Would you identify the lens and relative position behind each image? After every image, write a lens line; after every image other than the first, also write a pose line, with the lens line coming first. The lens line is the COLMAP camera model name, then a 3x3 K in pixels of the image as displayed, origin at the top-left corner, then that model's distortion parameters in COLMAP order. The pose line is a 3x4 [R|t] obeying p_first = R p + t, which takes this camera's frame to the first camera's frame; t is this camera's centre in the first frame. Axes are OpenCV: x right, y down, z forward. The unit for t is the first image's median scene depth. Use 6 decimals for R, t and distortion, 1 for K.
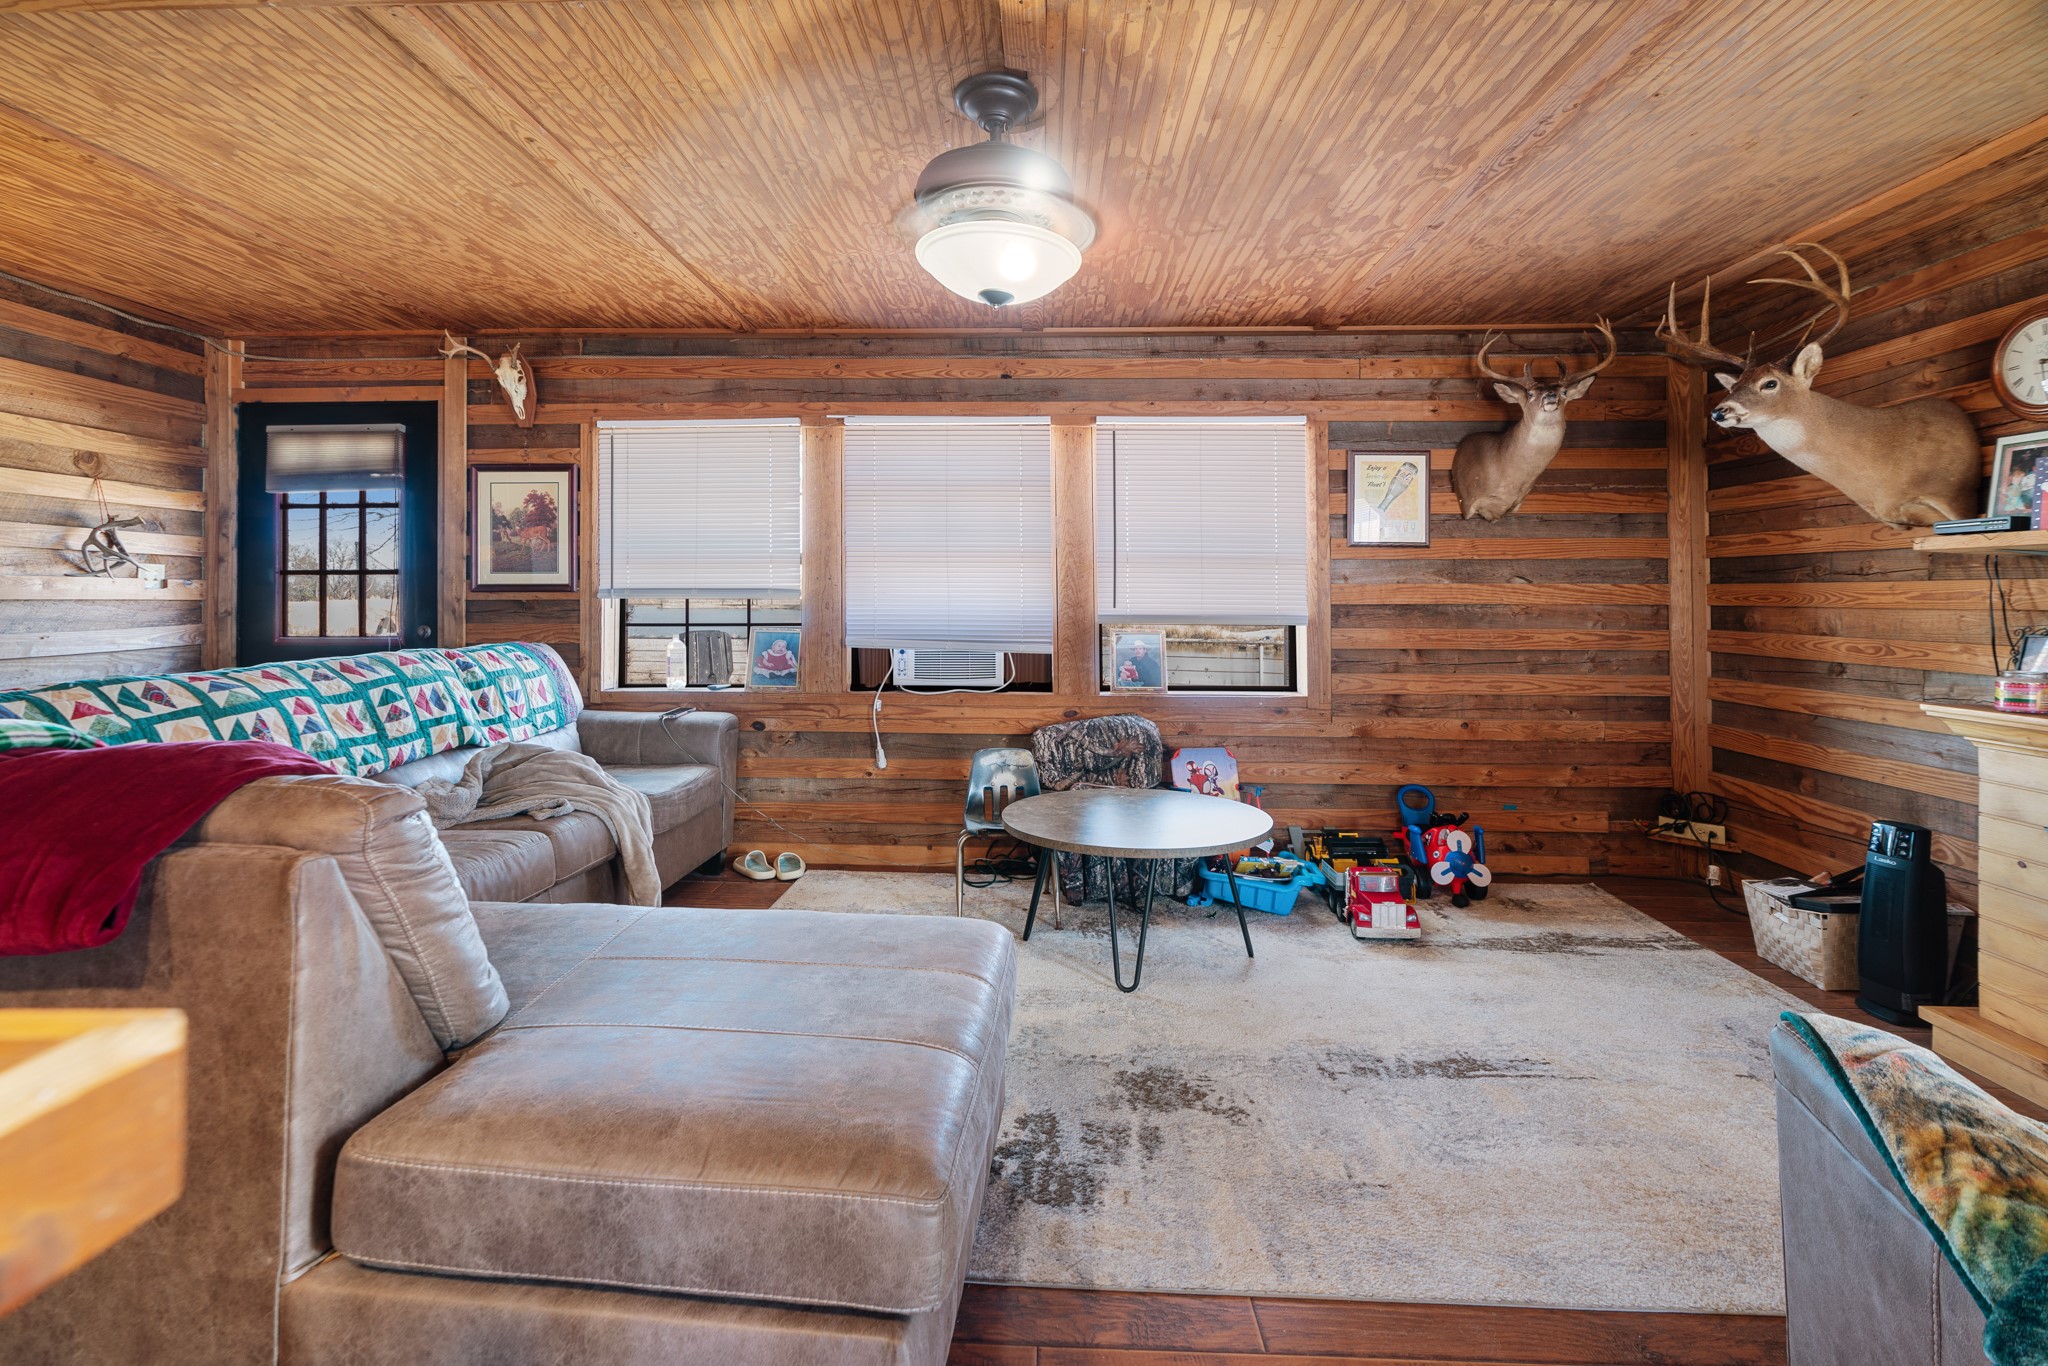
lens RADIAL K [[938.9, 0, 1174.3], [0, 938.9, 612.1], [0, 0, 1]] dist [-0.017182, -0.000232]
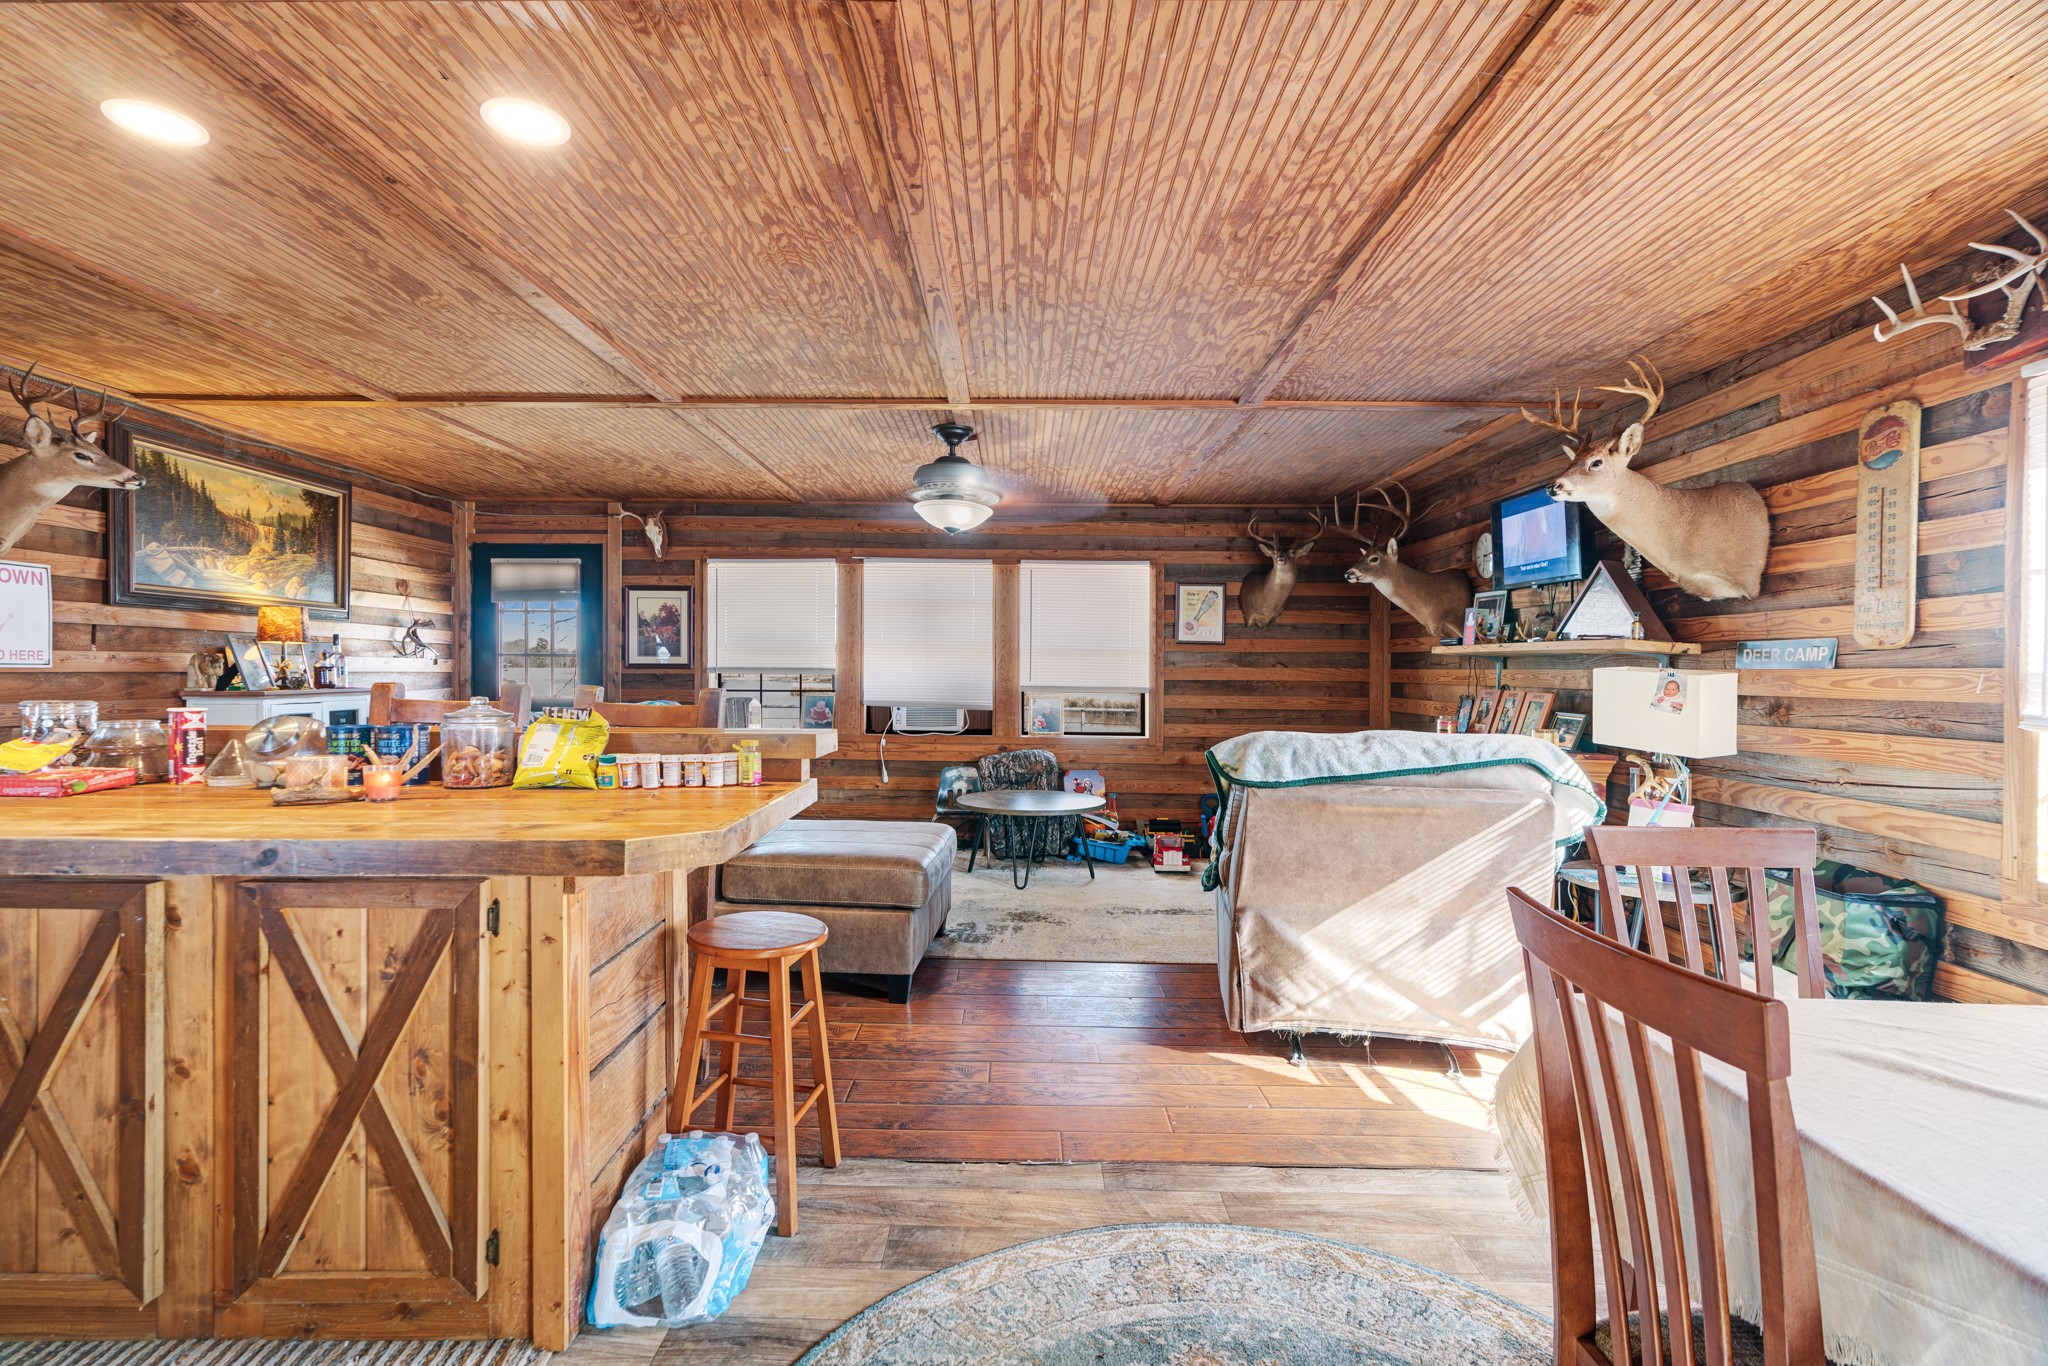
lens RADIAL K [[938.9, 0, 1017.6], [0, 938.9, 678.5], [0, 0, 1]] dist [-0.017182, -0.000232]
pose [[0.990174, 0.006401, -0.139695, 0.139159], [-0.007506, 0.999945, -0.007387, 0.002575], [0.139640, 0.008363, 0.990167, -0.583212]]
